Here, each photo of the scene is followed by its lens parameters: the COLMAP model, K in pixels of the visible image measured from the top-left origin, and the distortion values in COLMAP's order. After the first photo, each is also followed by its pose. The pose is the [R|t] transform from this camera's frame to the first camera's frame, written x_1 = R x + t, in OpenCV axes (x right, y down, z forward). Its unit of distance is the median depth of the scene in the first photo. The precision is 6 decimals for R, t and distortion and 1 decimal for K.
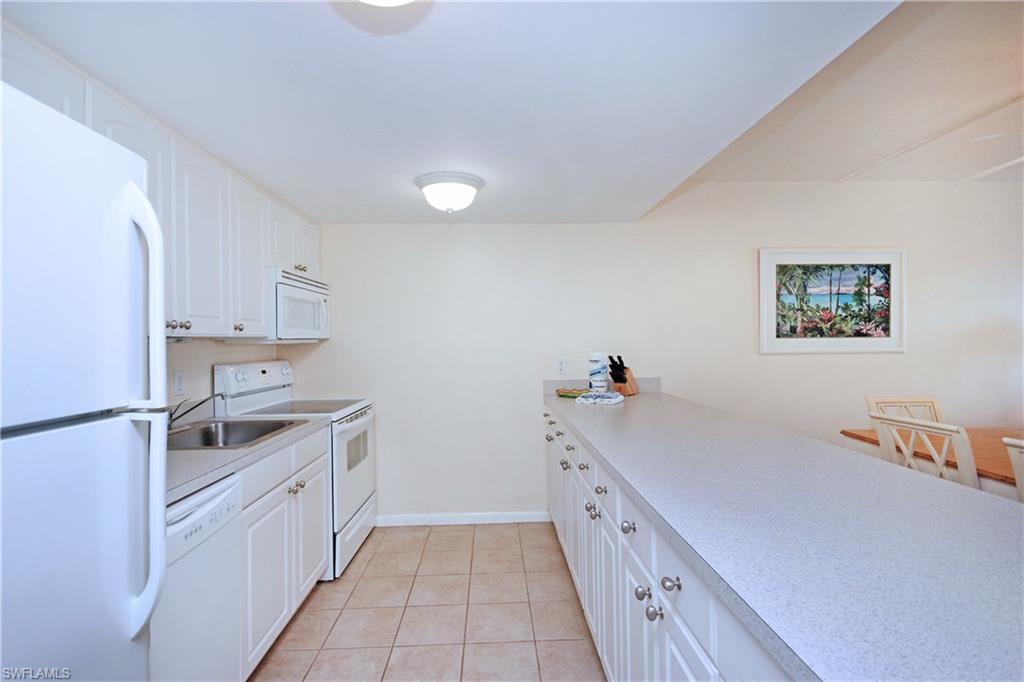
lens RADIAL K [[482.5, 0, 514.5], [0, 482.5, 337.4], [0, 0, 1]] dist [0.006087, 0.002403]
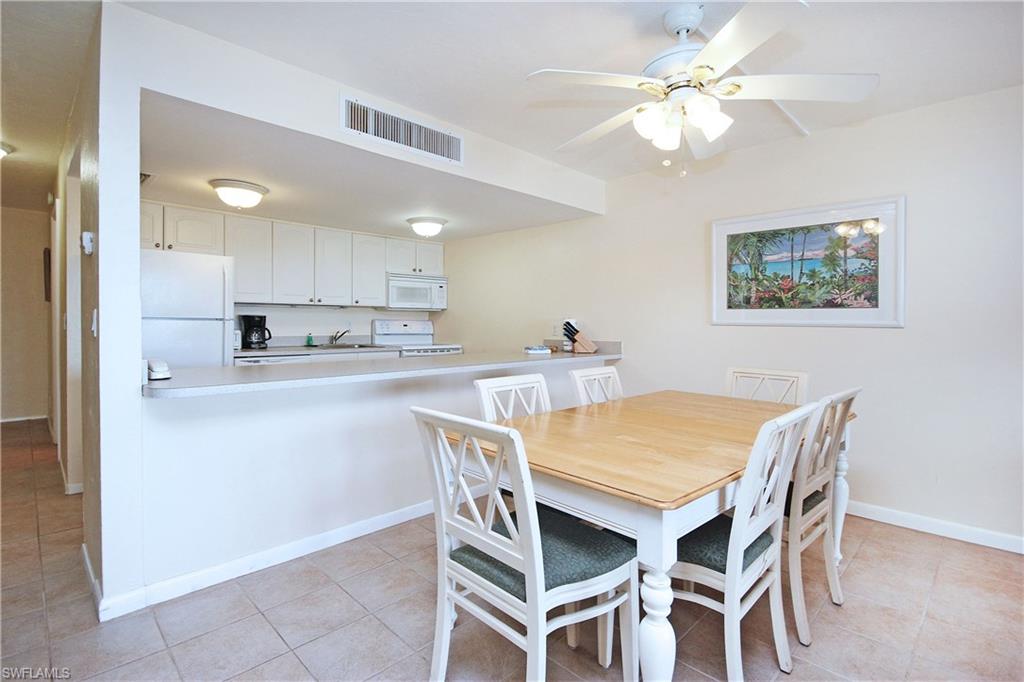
lens RADIAL K [[482.5, 0, 530.2], [0, 482.5, 324.5], [0, 0, 1]] dist [0.006087, 0.002403]
pose [[0.697591, 0.023119, -0.716123, 0.970744], [-0.011426, 0.999711, 0.021143, 0.017397], [0.716405, -0.006567, 0.697654, 0.008664]]
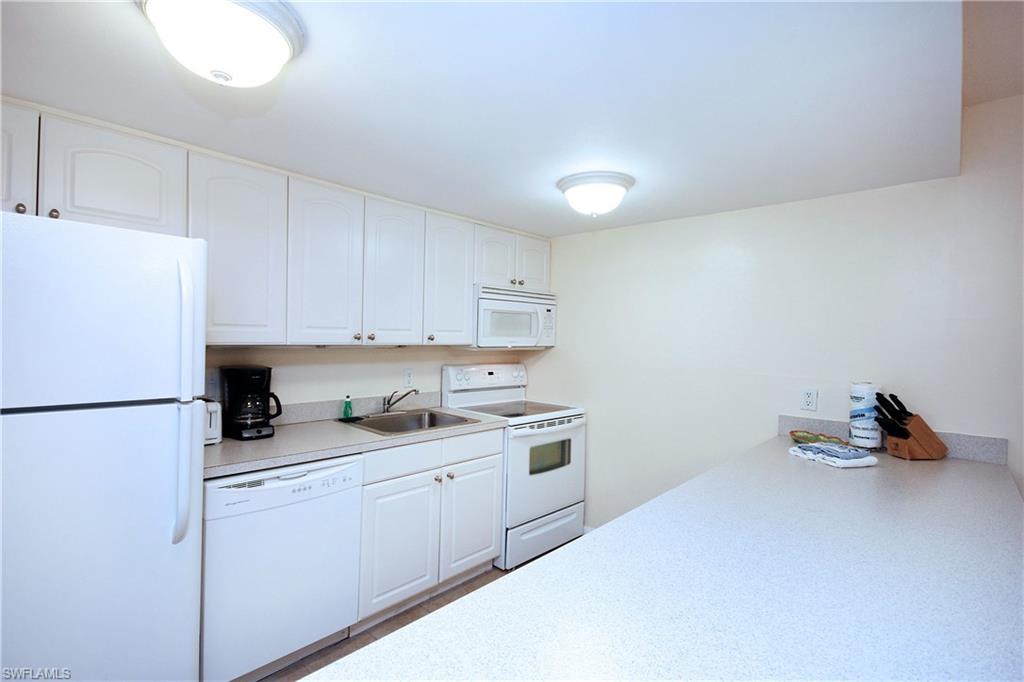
lens RADIAL K [[482.5, 0, 508.7], [0, 482.5, 340.9], [0, 0, 1]] dist [0.006087, 0.002403]
pose [[0.702849, 0.036427, -0.710406, 0.271708], [-0.029873, 0.999318, 0.021686, -0.026984], [0.710712, 0.005980, 0.703458, 0.166906]]
